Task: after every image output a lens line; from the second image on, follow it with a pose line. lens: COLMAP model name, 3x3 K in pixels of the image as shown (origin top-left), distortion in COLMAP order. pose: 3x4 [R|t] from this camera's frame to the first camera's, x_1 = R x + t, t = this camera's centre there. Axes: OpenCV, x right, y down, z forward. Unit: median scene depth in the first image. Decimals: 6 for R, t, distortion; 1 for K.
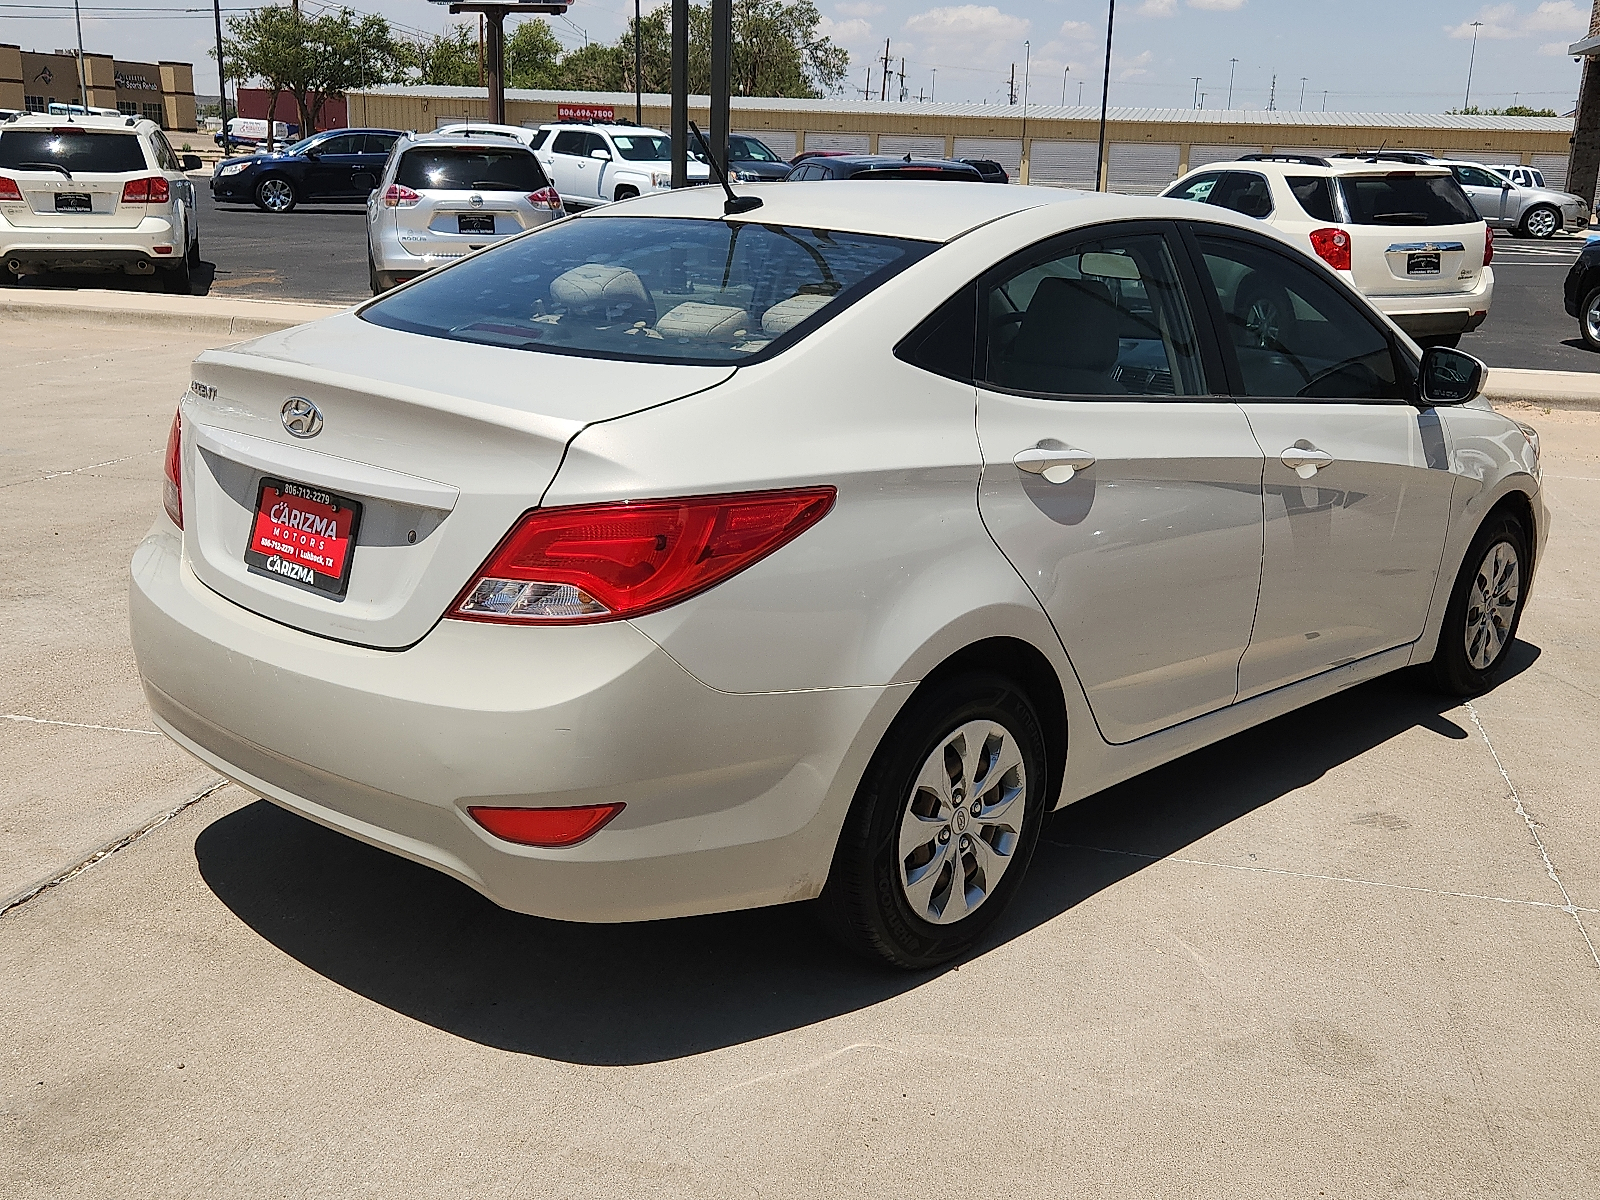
lens RADIAL K [[1654.1, 0, 800.0], [0, 1654.1, 600.0], [0, 0, 1]] dist [0.046074, -0.011253]
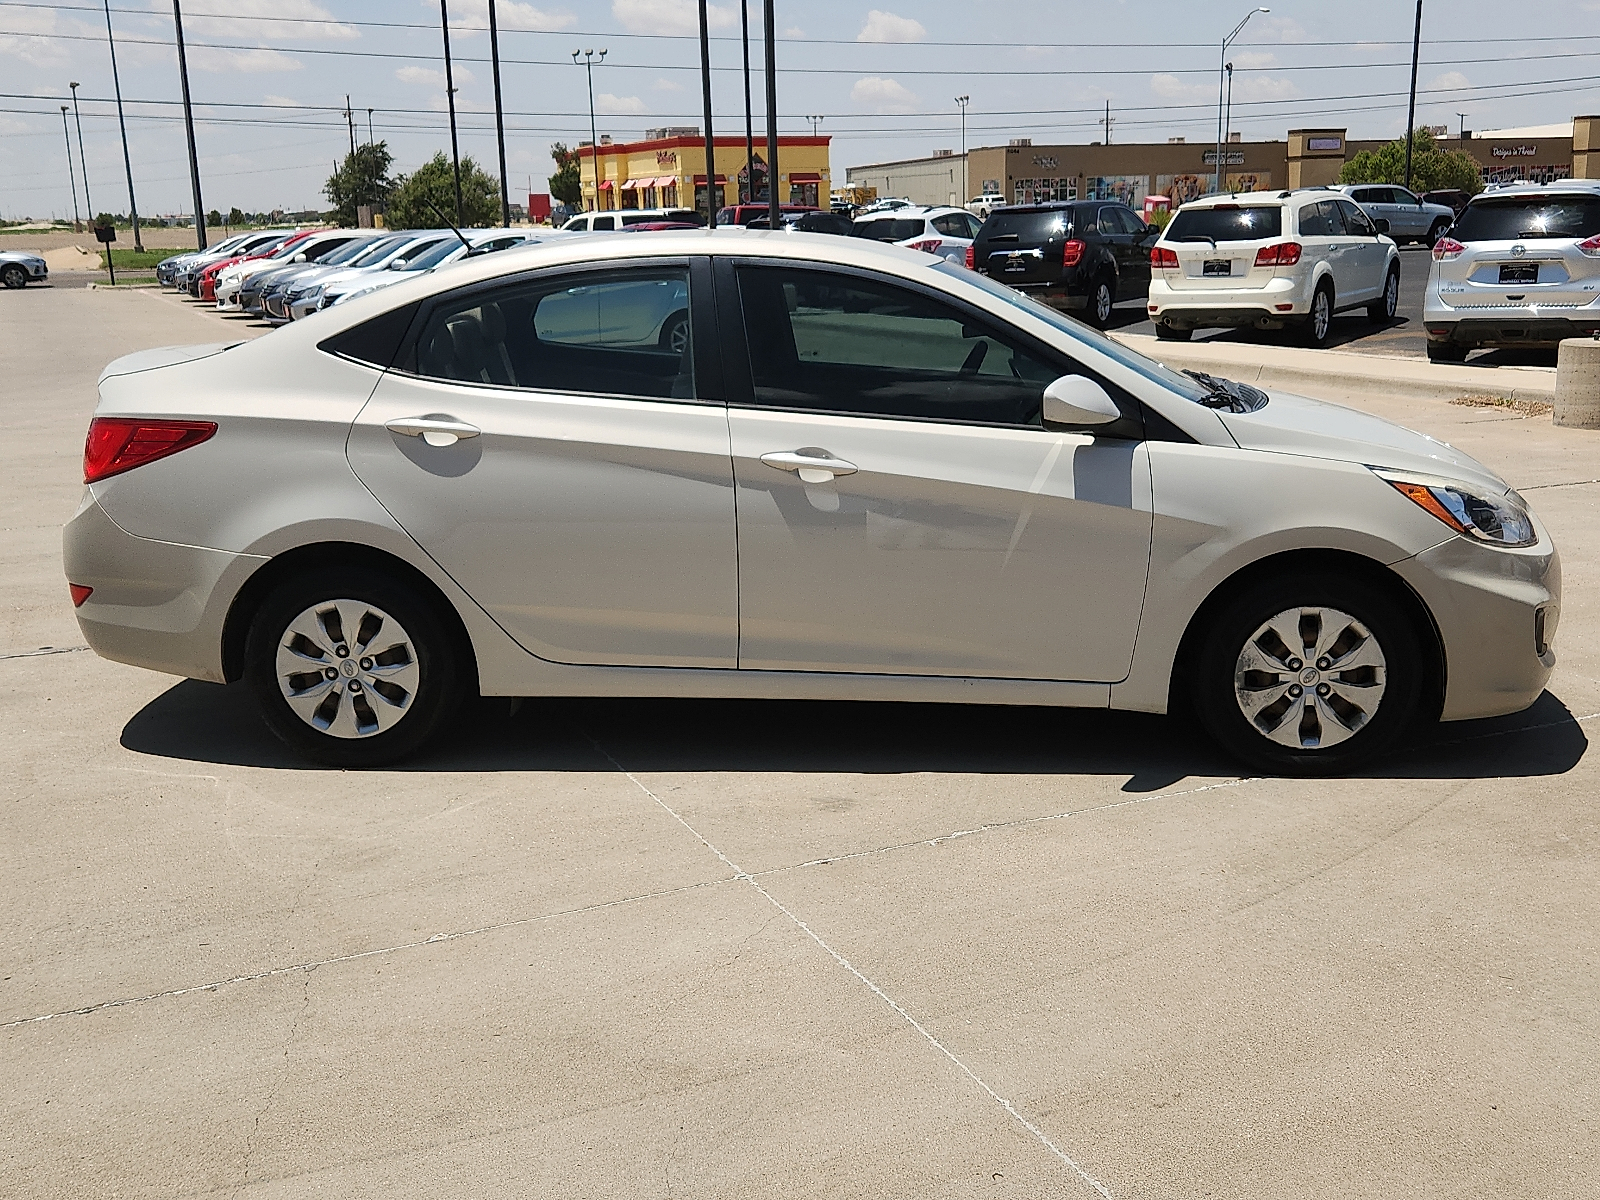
lens RADIAL K [[1654.1, 0, 800.0], [0, 1654.1, 600.0], [0, 0, 1]] dist [0.046074, -0.011253]
pose [[0.612581, 0.126390, -0.780237, 1.179446], [-0.156186, 0.987025, 0.037263, -0.034506], [0.774823, 0.099036, 0.624373, 0.310384]]
